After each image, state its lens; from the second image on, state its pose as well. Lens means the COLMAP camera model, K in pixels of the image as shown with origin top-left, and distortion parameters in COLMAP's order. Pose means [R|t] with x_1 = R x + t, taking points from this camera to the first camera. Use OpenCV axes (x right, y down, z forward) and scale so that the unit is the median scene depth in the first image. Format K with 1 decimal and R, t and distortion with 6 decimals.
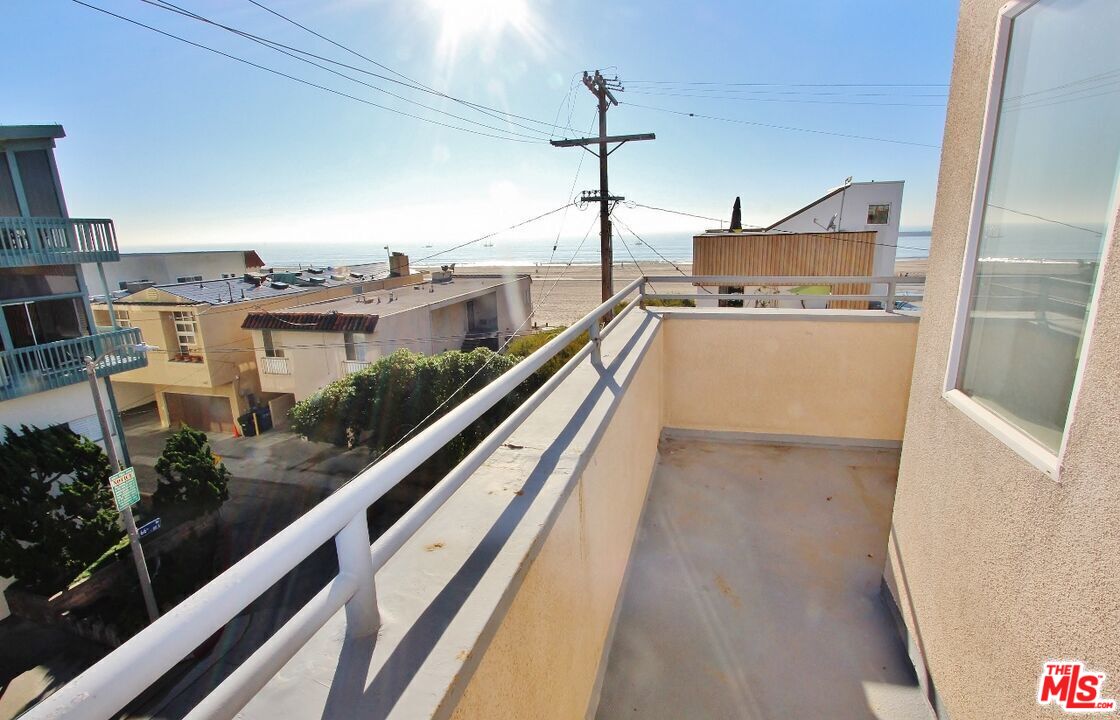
lens RADIAL K [[528.4, 0, 561.1], [0, 528.4, 361.3], [0, 0, 1]] dist [-0.001125, -0.000514]
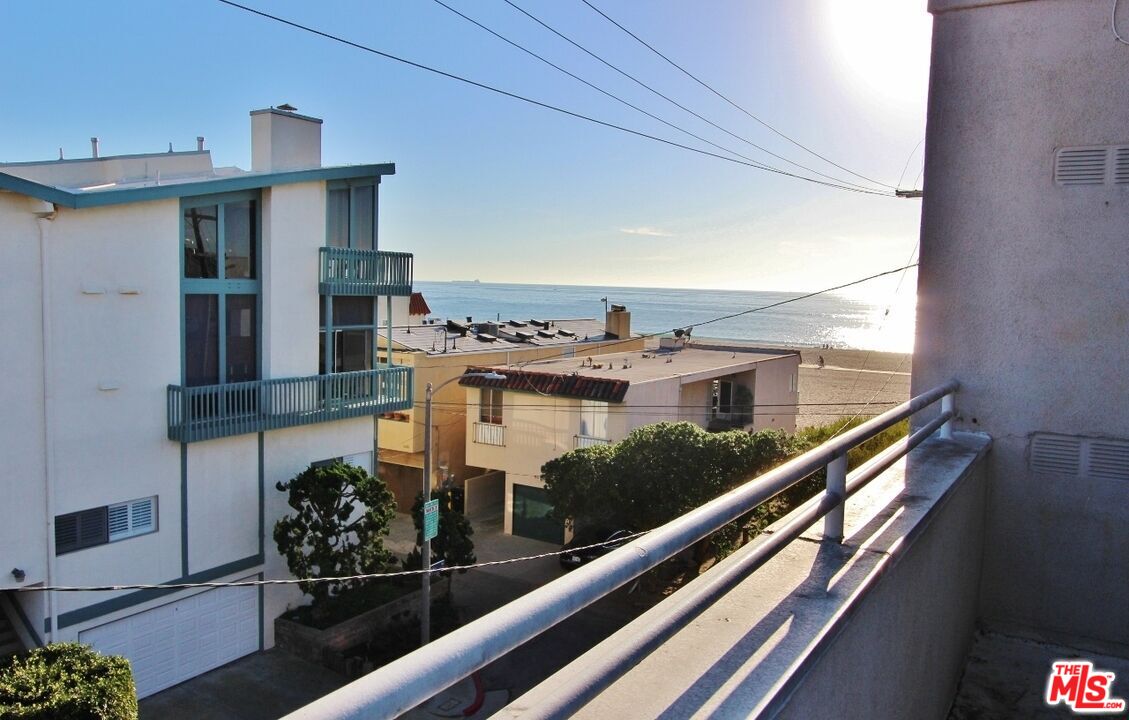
lens RADIAL K [[887.6, 0, 564.0], [0, 887.6, 358.6], [0, 0, 1]] dist [-0.011707, -0.001789]
pose [[0.960544, 0.078421, -0.266844, -0.075429], [-0.119019, 0.983039, -0.139530, 0.066954], [0.251376, 0.165784, 0.953586, -0.265541]]
